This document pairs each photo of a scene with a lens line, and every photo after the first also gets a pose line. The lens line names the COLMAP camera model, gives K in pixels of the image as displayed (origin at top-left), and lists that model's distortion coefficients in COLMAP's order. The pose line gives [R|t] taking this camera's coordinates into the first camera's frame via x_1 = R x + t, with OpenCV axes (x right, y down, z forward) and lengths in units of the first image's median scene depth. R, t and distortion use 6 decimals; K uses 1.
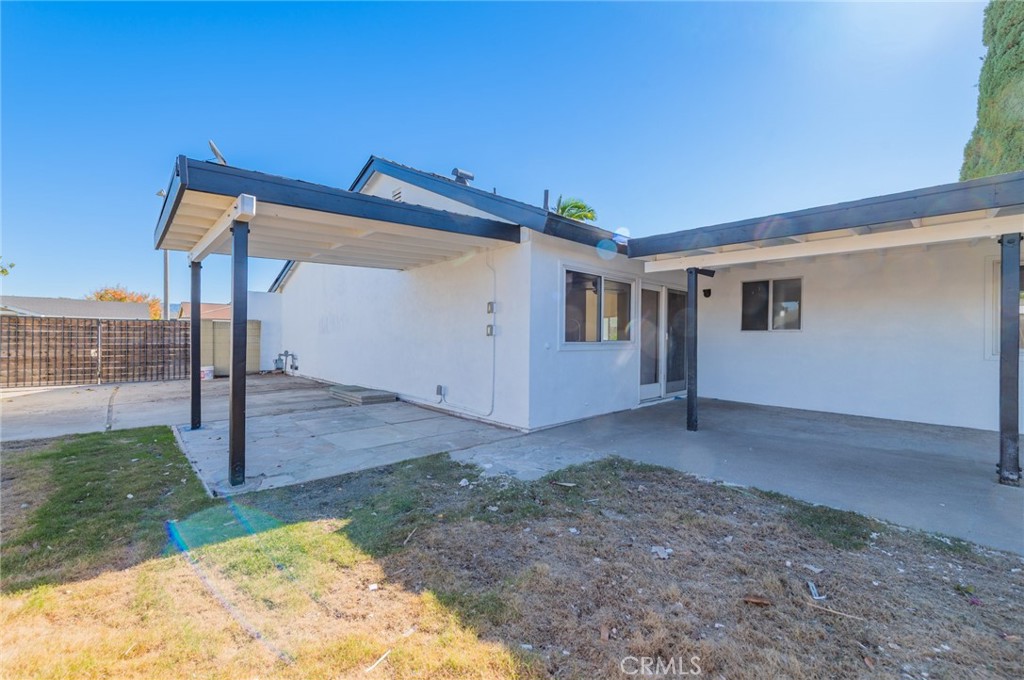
lens RADIAL K [[398.4, 0, 512.0], [0, 398.4, 340.0], [0, 0, 1]] dist [-0.000220, -0.000141]
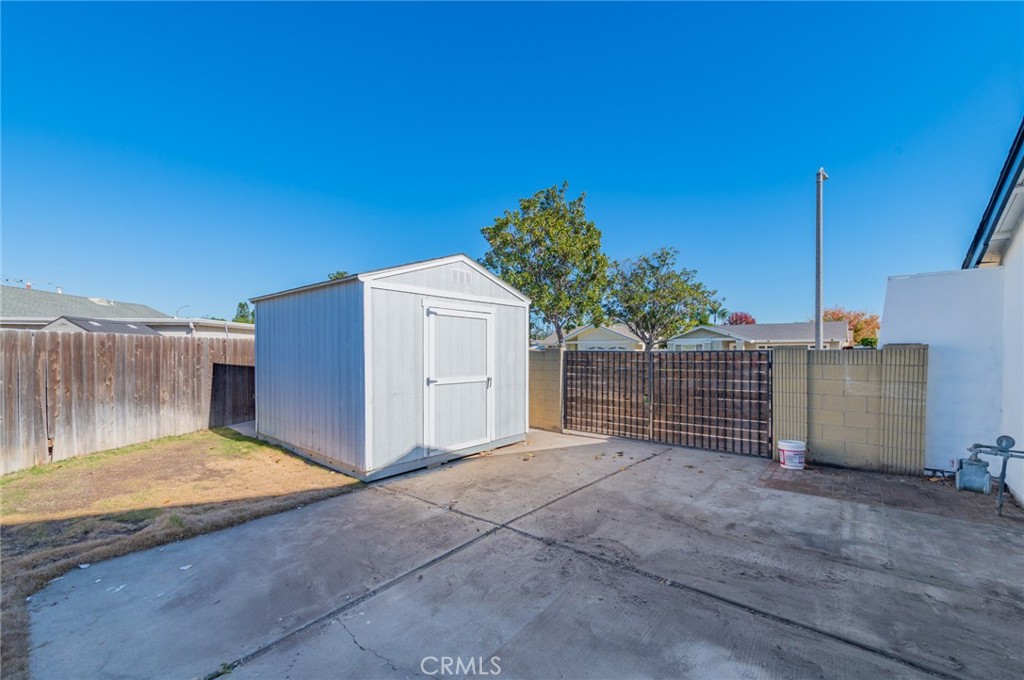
lens RADIAL K [[413.5, 0, 512.2], [0, 413.5, 356.8], [0, 0, 1]] dist [0.009527, -0.000020]
pose [[0.116572, 0.001602, -0.993181, -0.494420], [-0.005346, 0.999985, 0.000985, -0.064662], [0.993168, 0.005195, 0.116579, 1.009796]]
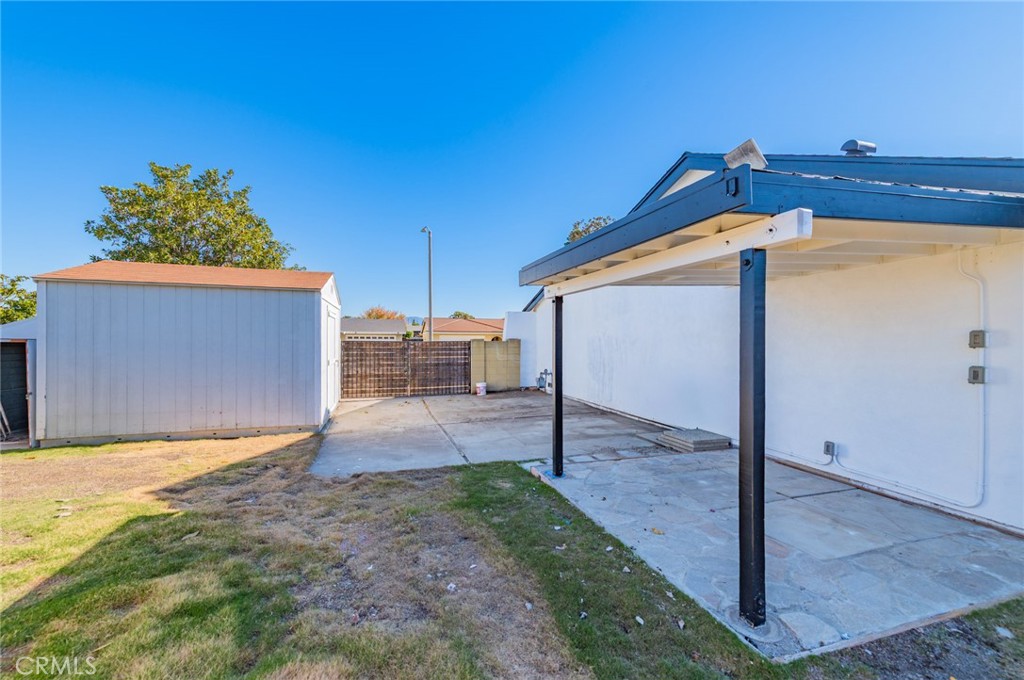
lens RADIAL K [[404.5, 0, 518.9], [0, 404.5, 341.3], [0, 0, 1]] dist [0.007878, -0.000645]
pose [[0.904699, -0.009132, -0.425952, -0.344933], [0.004798, 0.999925, -0.011247, -0.058527], [0.426023, 0.008131, 0.904676, 0.076112]]
